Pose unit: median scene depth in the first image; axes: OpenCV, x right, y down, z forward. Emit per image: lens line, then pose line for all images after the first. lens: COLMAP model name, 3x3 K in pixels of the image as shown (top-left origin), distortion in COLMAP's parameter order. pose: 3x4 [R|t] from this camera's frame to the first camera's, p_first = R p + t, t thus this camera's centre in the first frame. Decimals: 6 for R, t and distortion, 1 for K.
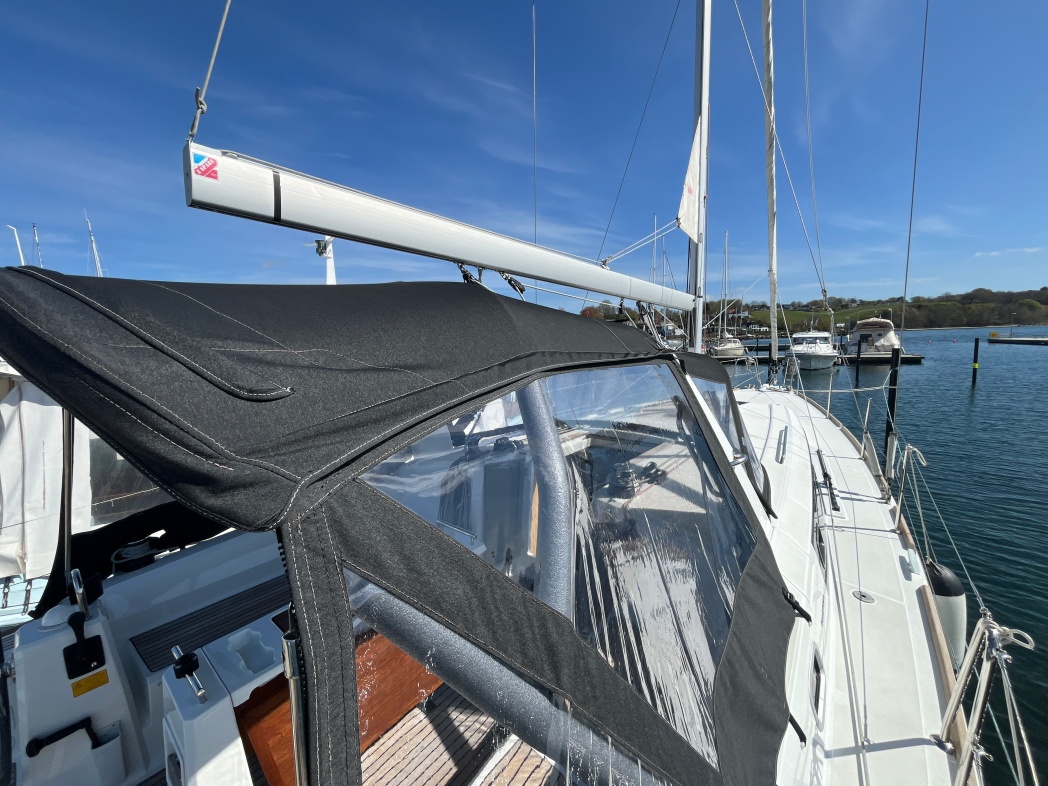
lens RADIAL K [[421.0, 0, 508.8], [0, 421.0, 393.1], [0, 0, 1]] dist [-0.013275, 0.000191]
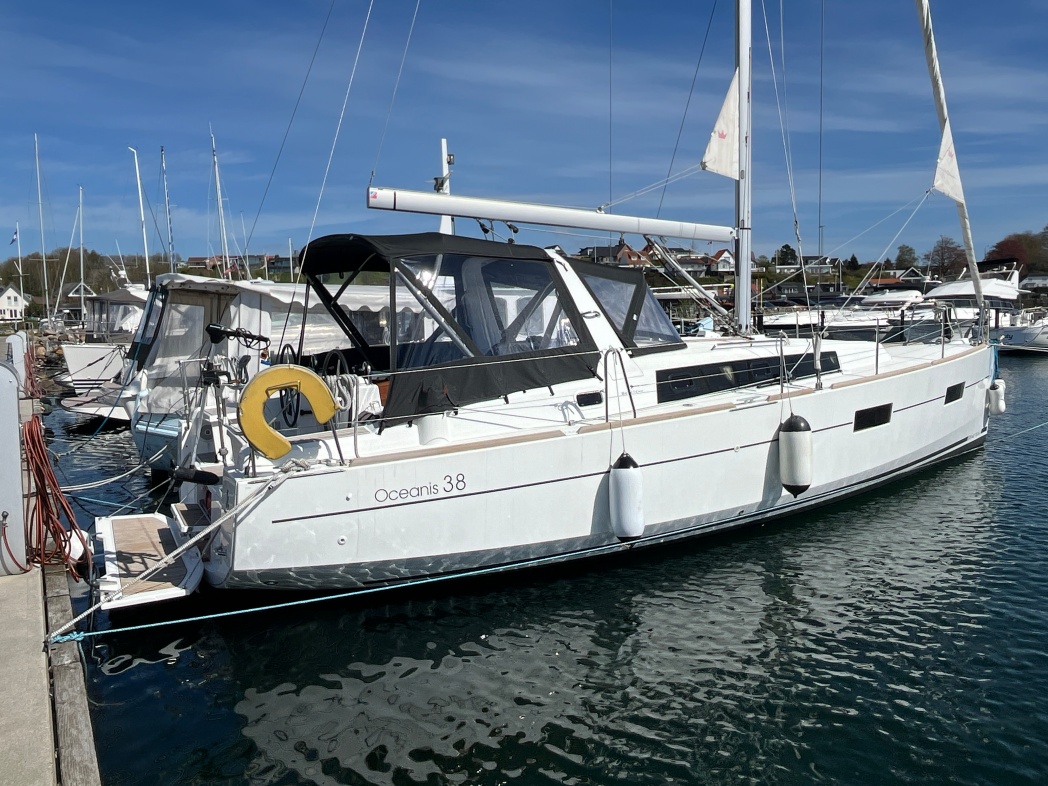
lens RADIAL K [[835.8, 0, 524.0], [0, 835.8, 393.0], [0, 0, 1]] dist [0.053081, 0.002049]
pose [[0.937233, 0.052425, -0.344741, 0.122460], [-0.059682, 0.998163, -0.010462, 0.043999], [0.343559, 0.030381, 0.938639, -0.213329]]
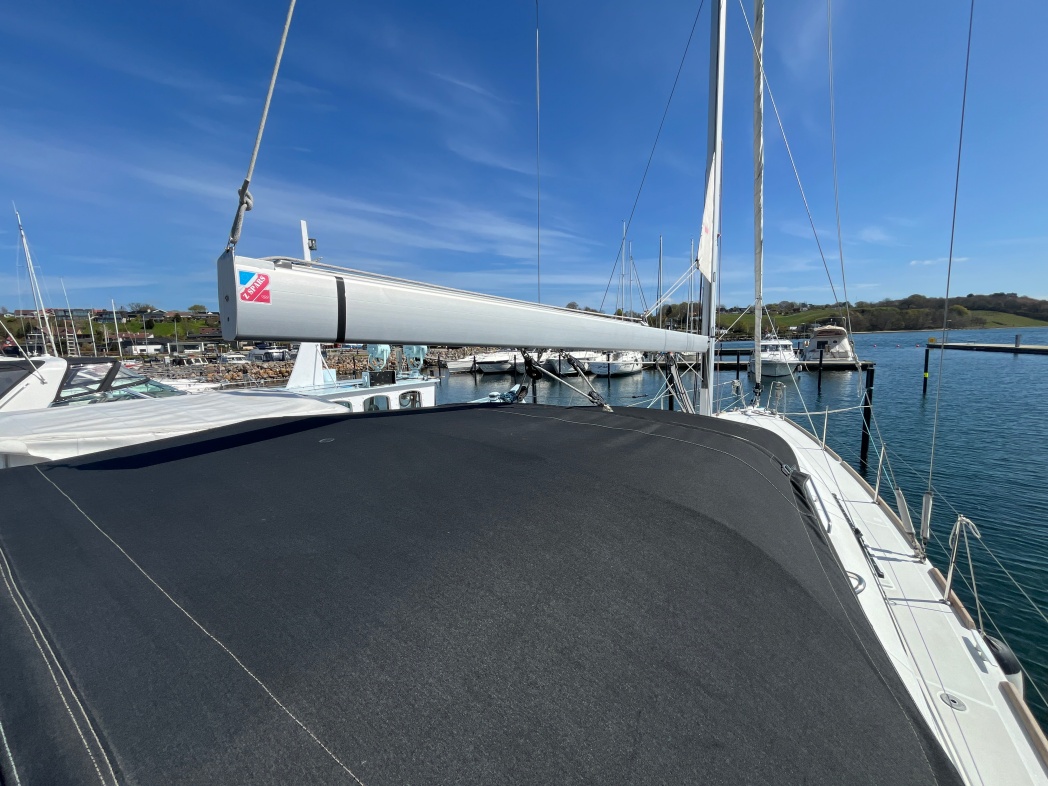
lens RADIAL K [[421.0, 0, 508.8], [0, 421.0, 393.1], [0, 0, 1]] dist [-0.013275, 0.000191]
pose [[0.996879, -0.007793, 0.078563, -0.017540], [0.007794, 0.999970, 0.000300, -0.017948], [-0.078563, 0.000313, 0.996909, 0.012386]]
